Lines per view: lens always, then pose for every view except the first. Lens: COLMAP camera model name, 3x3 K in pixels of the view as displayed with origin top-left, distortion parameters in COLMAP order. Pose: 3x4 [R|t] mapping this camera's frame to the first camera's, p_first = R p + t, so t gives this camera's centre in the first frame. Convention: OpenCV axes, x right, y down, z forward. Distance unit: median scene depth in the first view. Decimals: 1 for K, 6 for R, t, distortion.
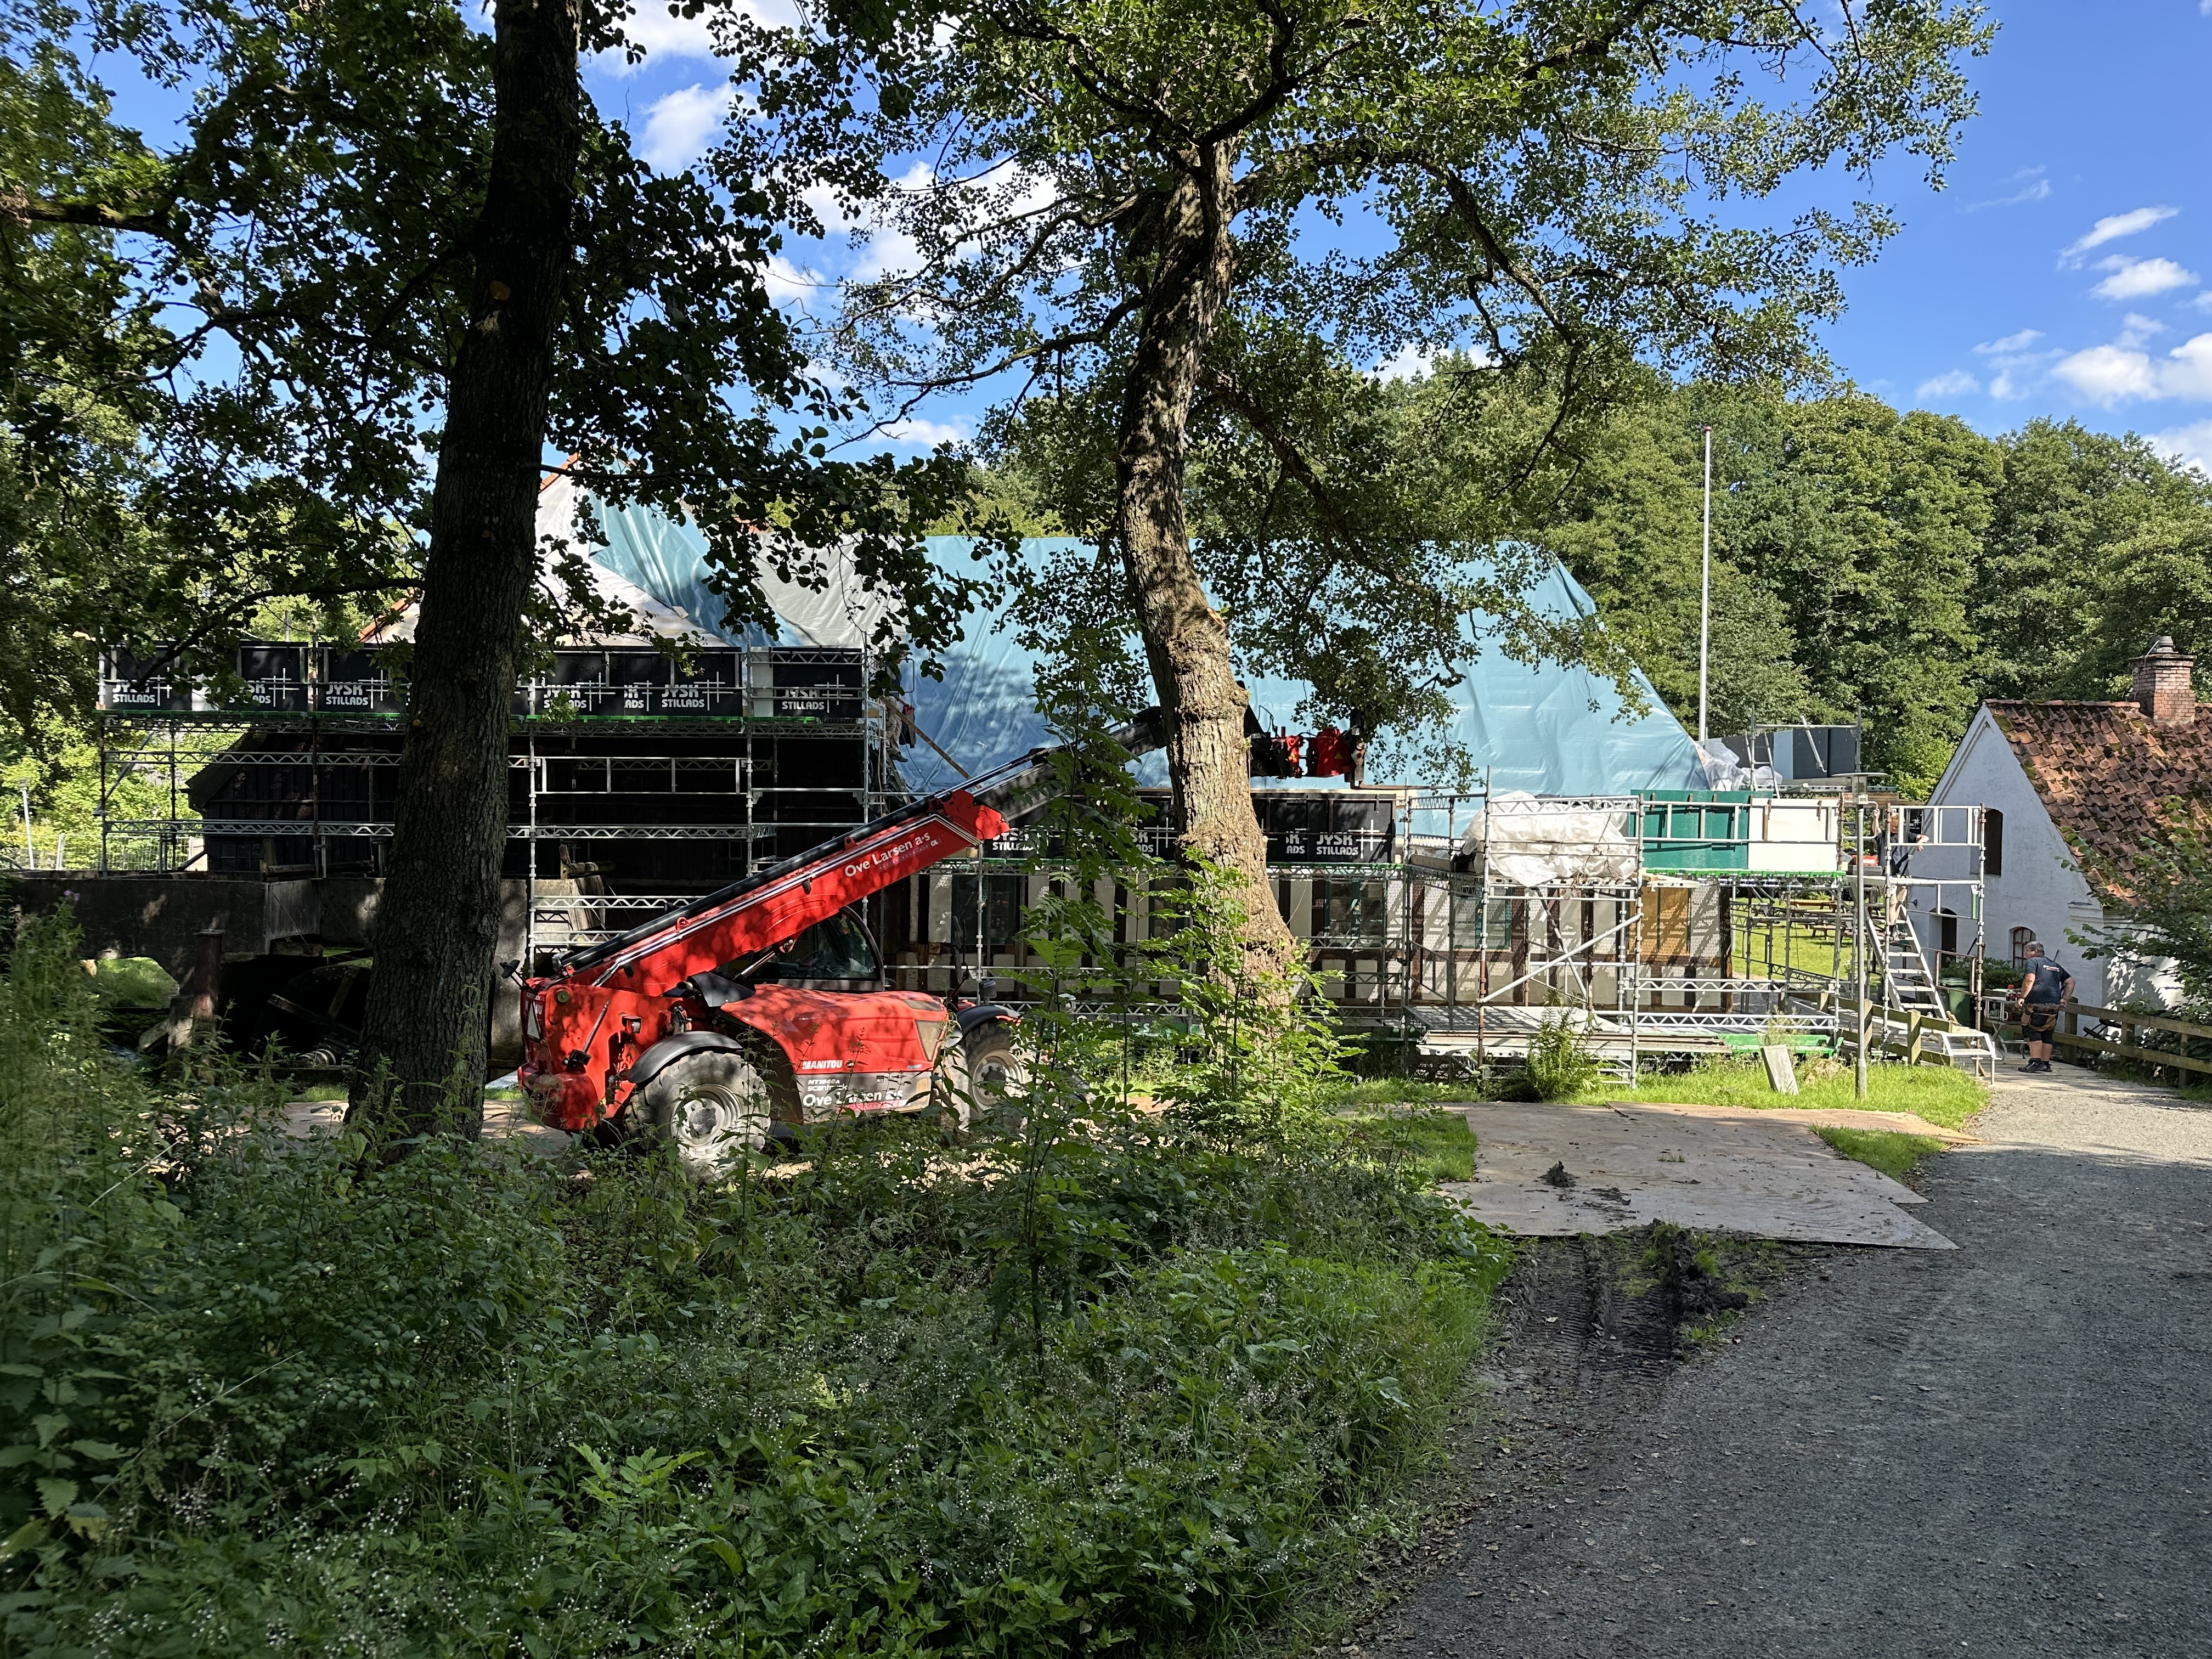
lens RADIAL K [[1520.6, 0, 1106.0], [0, 1520.6, 829.5], [0, 0, 1]] dist [0.002705, -0.002211]
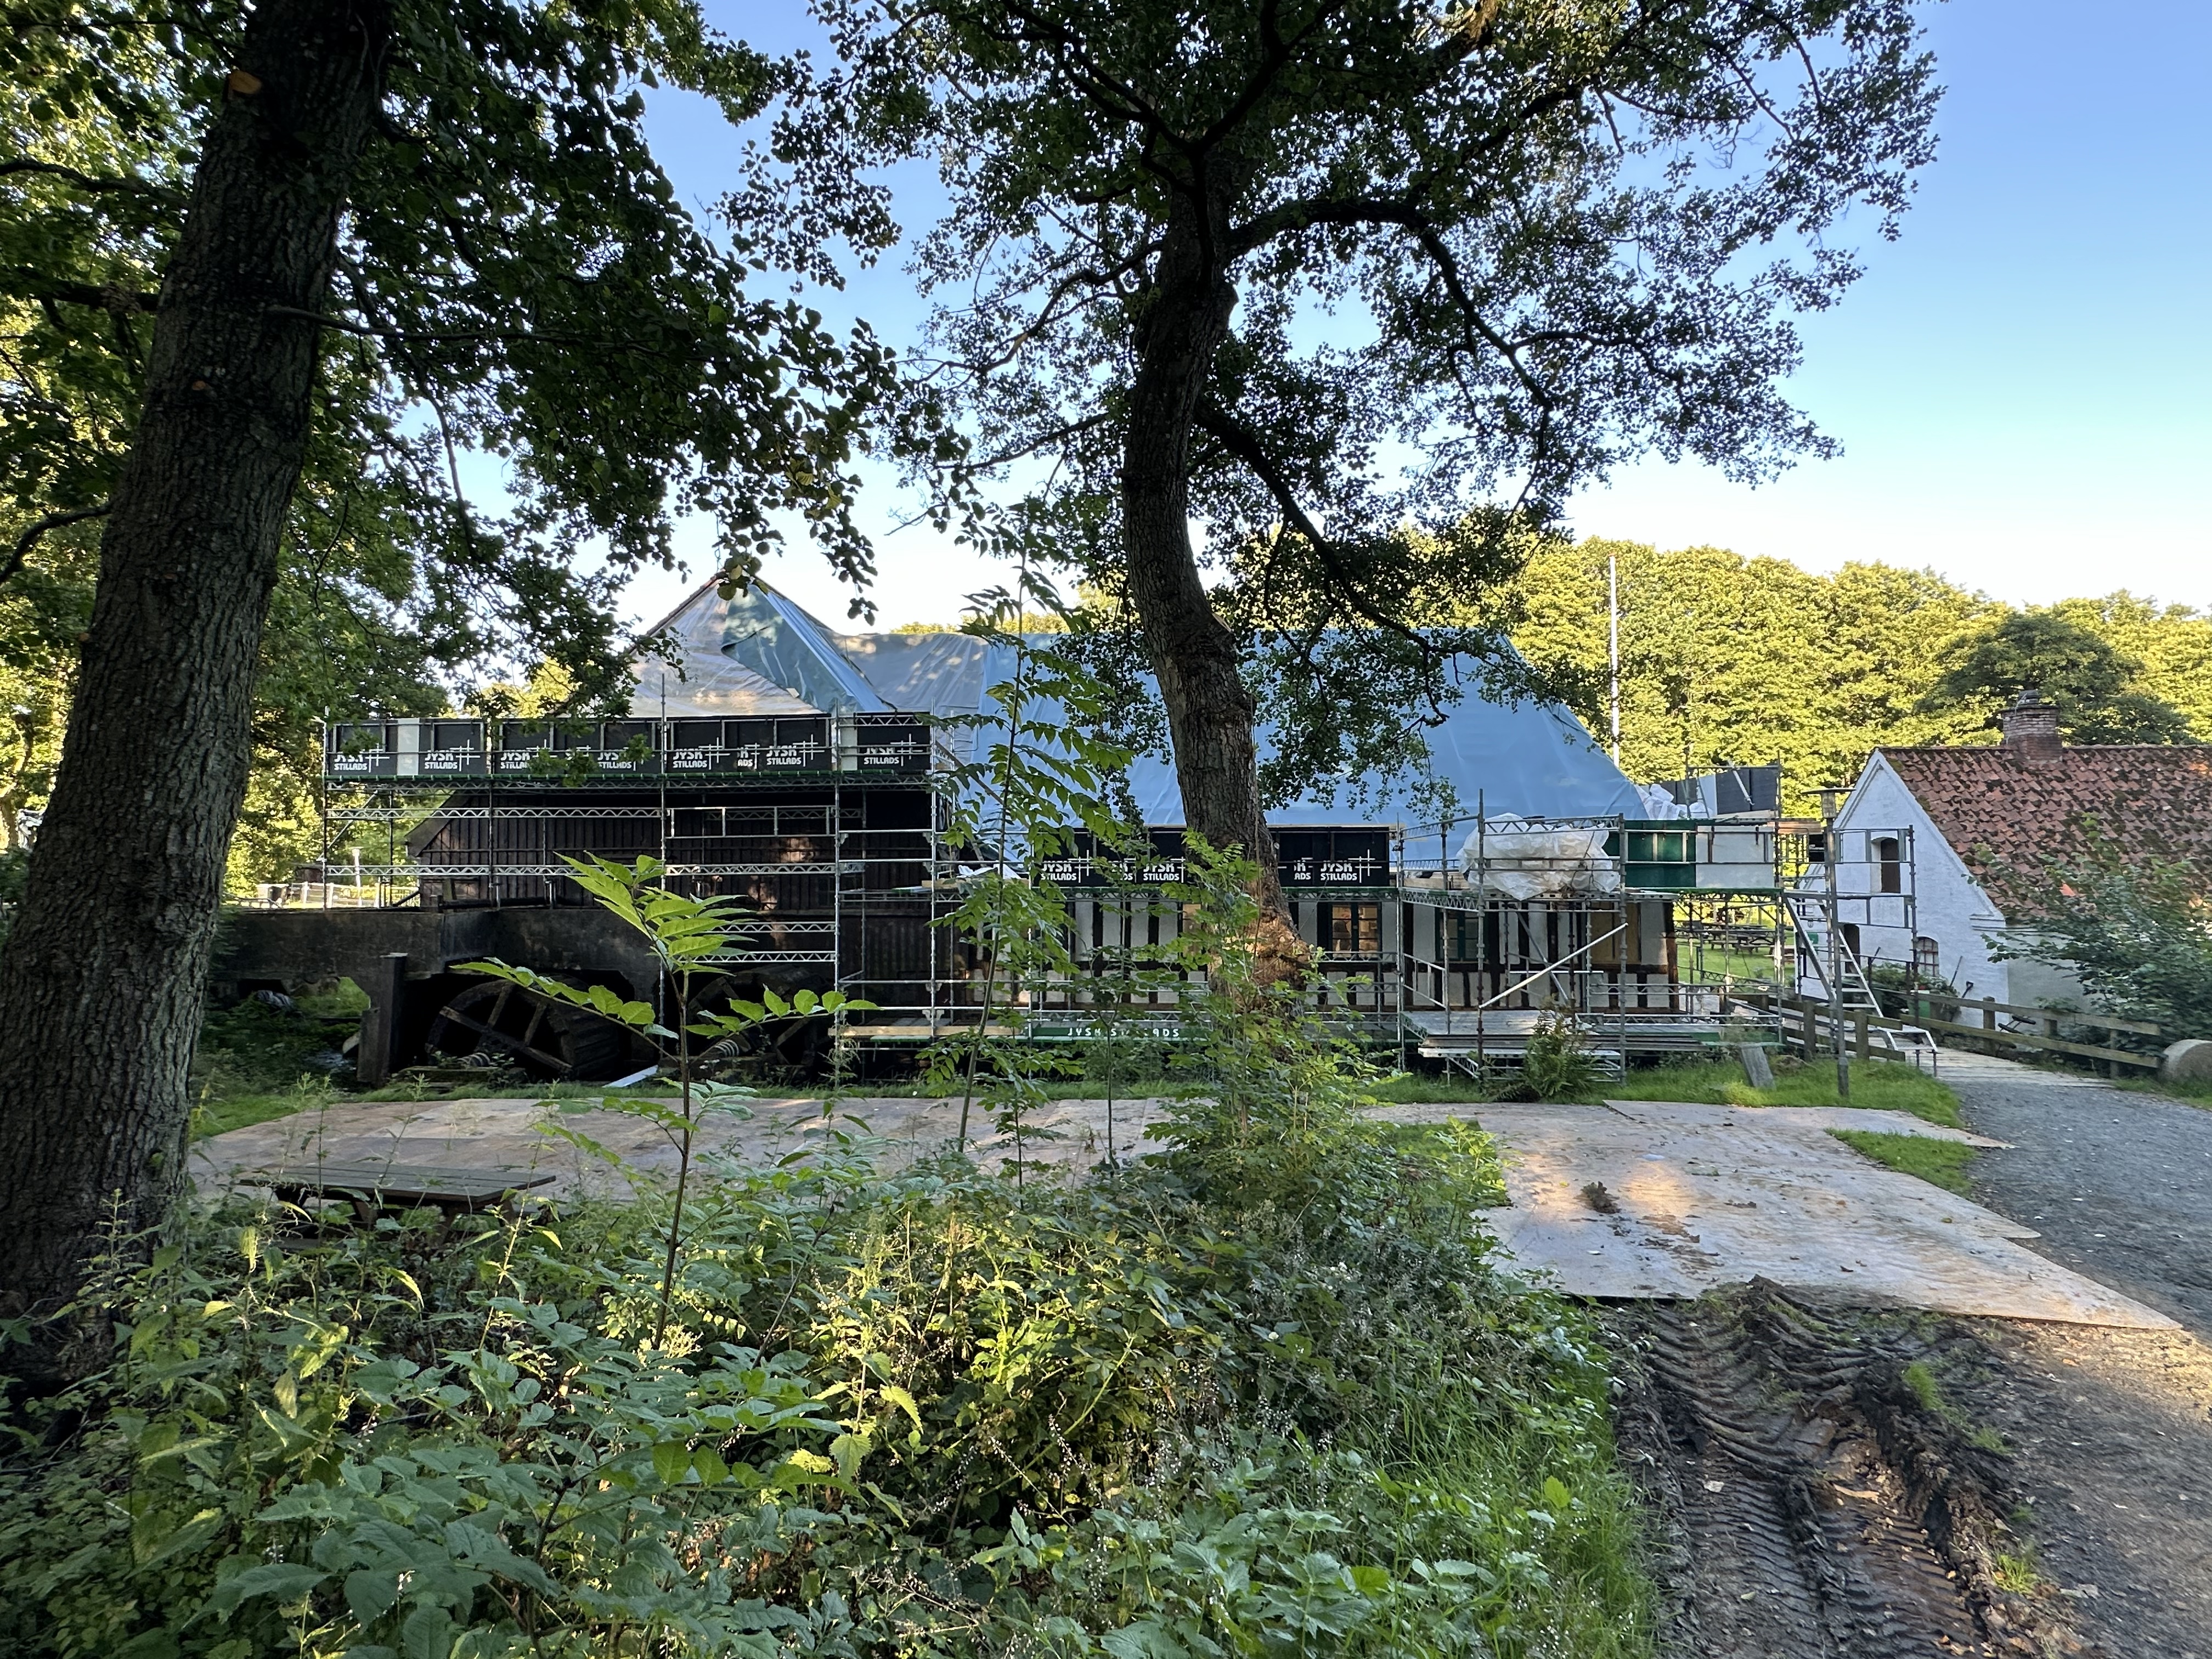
lens RADIAL K [[1003.8, 0, 1106.0], [0, 1003.8, 829.5], [0, 0, 1]] dist [-0.000694, 0.000378]
pose [[0.998013, -0.020250, -0.059664, 0.024228], [0.016589, 0.997985, -0.061238, 0.026324], [0.060784, 0.060127, 0.996338, 0.259369]]
